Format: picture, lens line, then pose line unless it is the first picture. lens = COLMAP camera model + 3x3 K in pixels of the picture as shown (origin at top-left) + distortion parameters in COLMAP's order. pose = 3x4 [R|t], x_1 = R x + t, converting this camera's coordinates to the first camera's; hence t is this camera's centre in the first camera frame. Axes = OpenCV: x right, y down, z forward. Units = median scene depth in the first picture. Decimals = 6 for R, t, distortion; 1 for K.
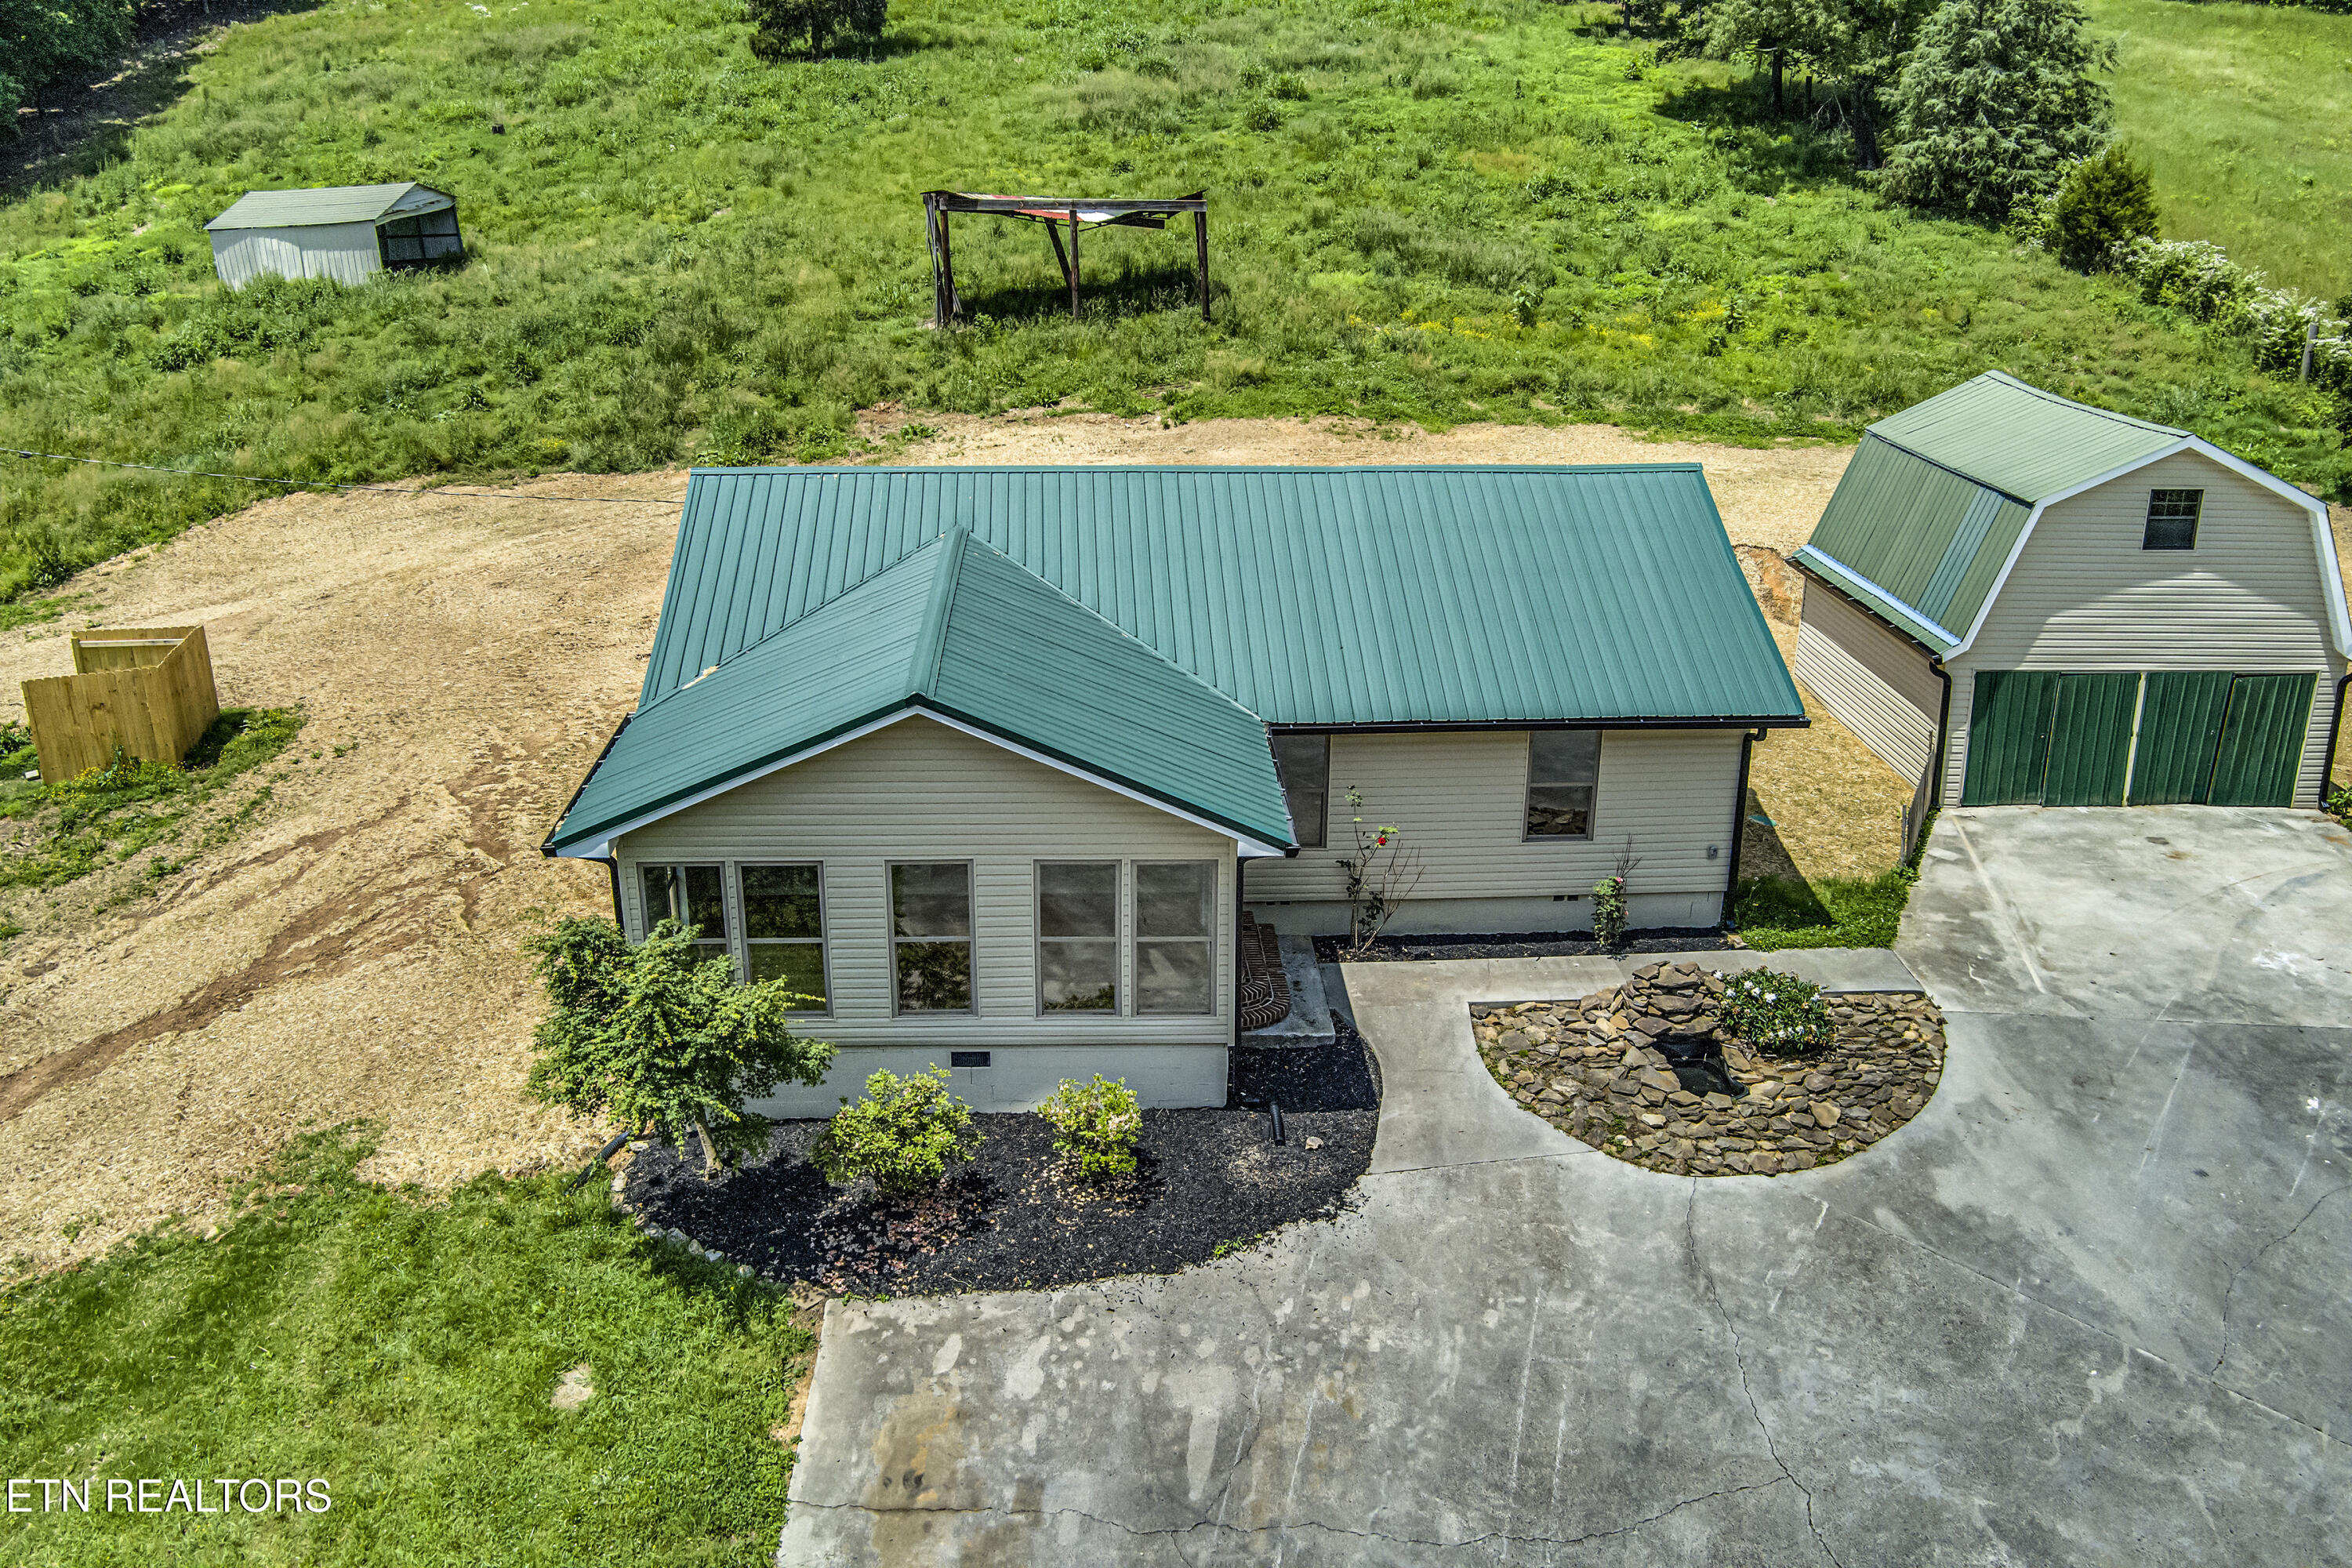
lens RADIAL K [[1913.6, 0, 1176.0], [0, 1913.6, 784.0], [0, 0, 1]] dist [-0.084024, 0.039327]
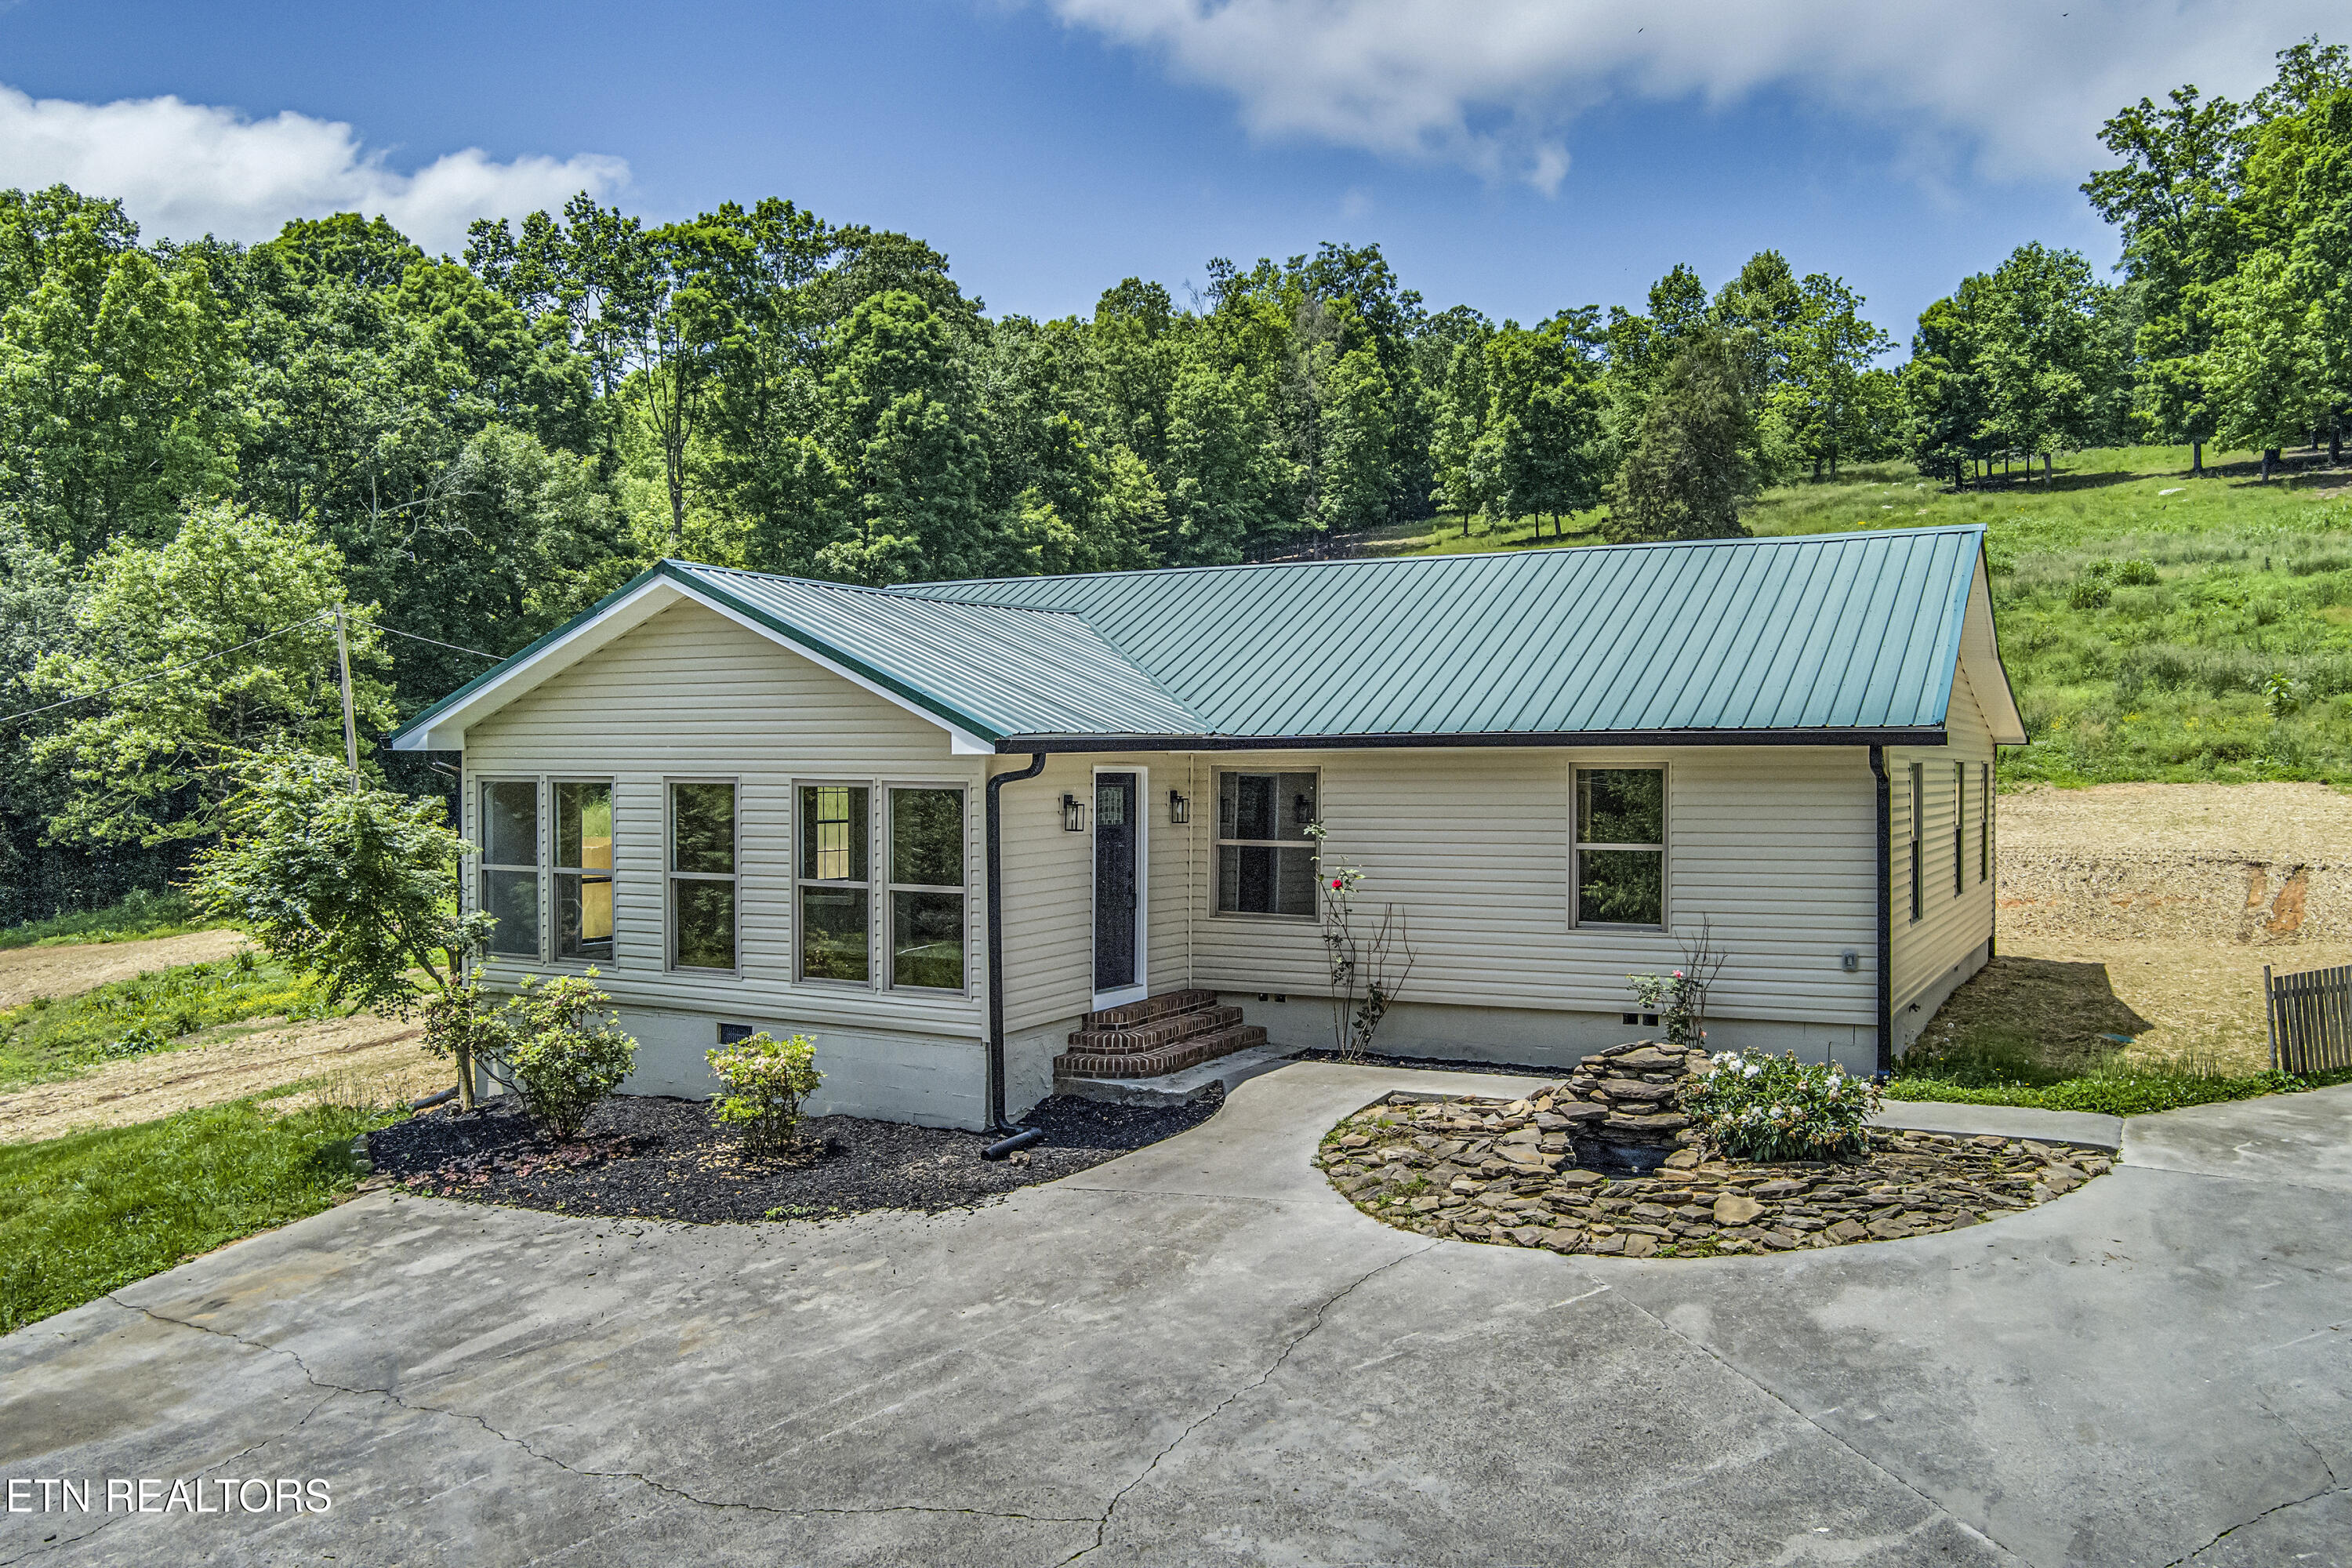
lens RADIAL K [[1913.6, 0, 1176.0], [0, 1913.6, 784.0], [0, 0, 1]] dist [-0.084024, 0.039327]
pose [[0.856473, -0.001202, -0.516191, 0.215553], [-0.173969, 0.940822, -0.290843, 0.108779], [0.485993, 0.338900, 0.805579, 0.162126]]
